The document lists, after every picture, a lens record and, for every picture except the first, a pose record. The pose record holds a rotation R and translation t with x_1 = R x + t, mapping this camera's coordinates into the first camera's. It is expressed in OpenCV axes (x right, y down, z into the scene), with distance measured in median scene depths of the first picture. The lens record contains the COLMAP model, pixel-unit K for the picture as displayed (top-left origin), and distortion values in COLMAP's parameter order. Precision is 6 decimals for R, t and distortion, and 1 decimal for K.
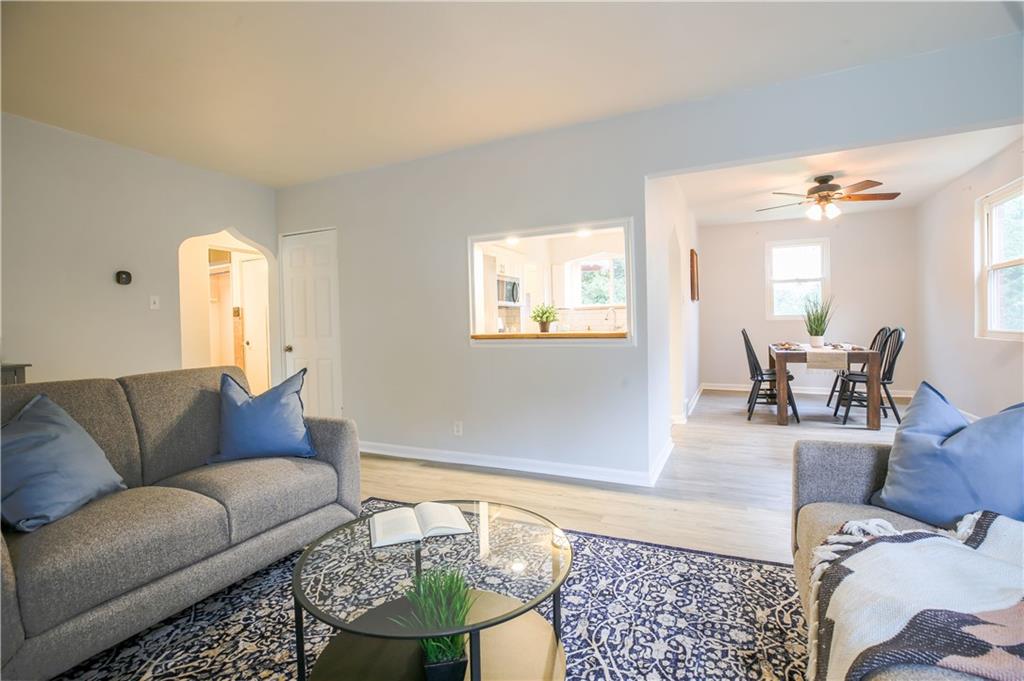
lens RADIAL K [[472.5, 0, 511.8], [0, 472.5, 332.8], [0, 0, 1]] dist [-0.053991, 0.020041]
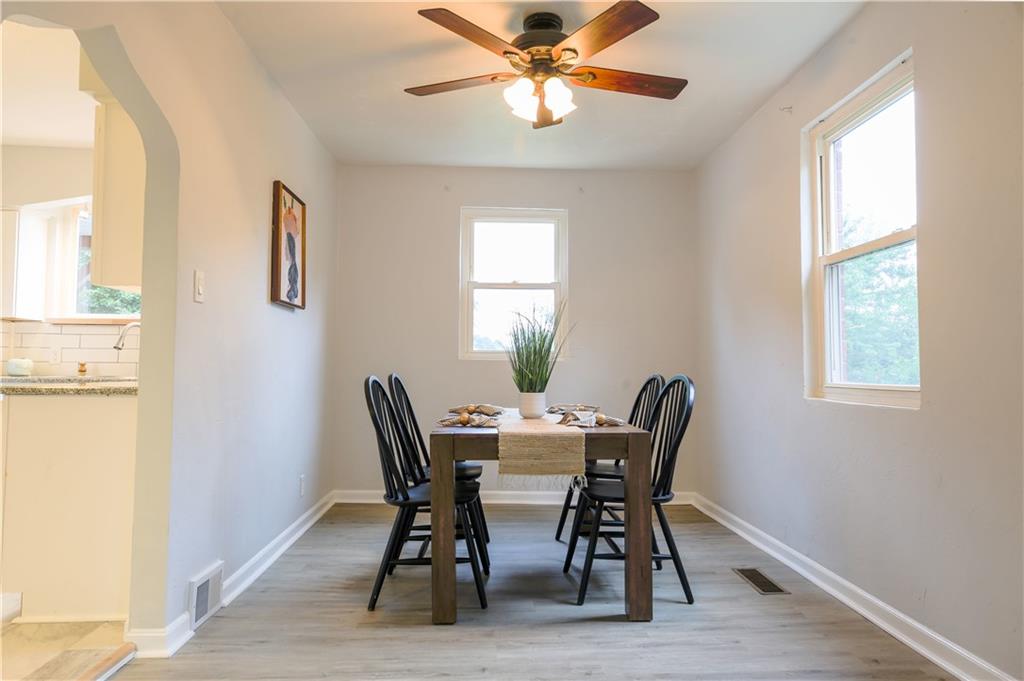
lens RADIAL K [[683.3, 0, 512.0], [0, 683.3, 340.5], [0, 0, 1]] dist [-0.003800, -0.000379]
pose [[0.880750, 0.043111, 0.471615, 0.358378], [-0.013139, 0.997689, -0.066663, 0.000673], [-0.473399, 0.052516, 0.879281, 0.464551]]
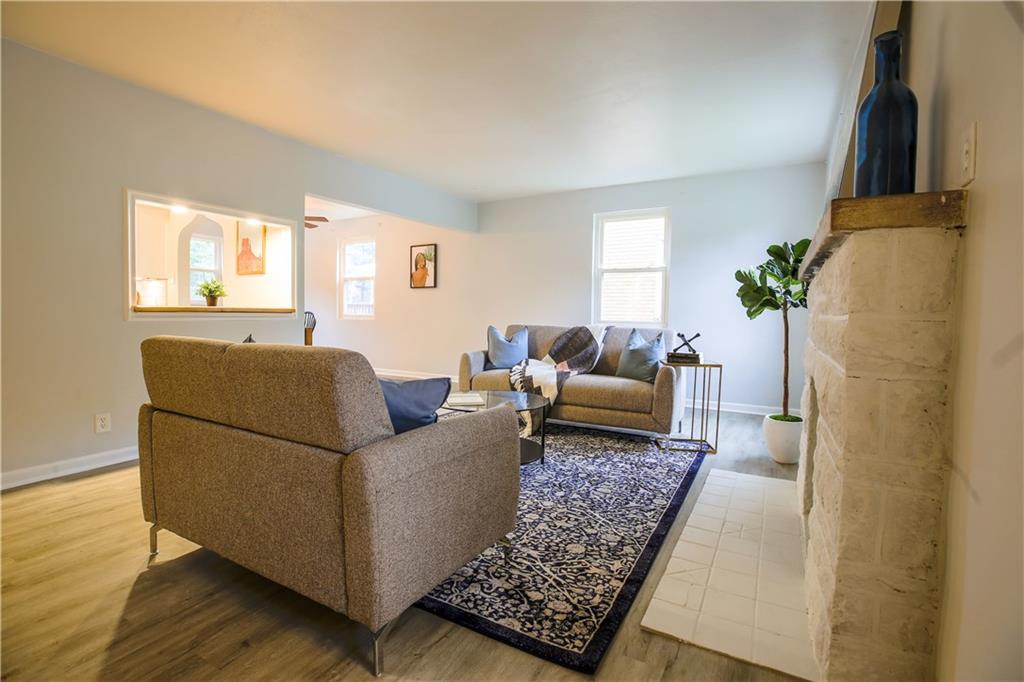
lens RADIAL K [[472.5, 0, 511.8], [0, 472.5, 333.3], [0, 0, 1]] dist [-0.053991, 0.020041]
pose [[0.066021, -0.022275, 0.997570, -0.681772], [-0.006408, 0.999721, 0.022748, 0.023351], [-0.997798, -0.007894, 0.065860, 0.206340]]
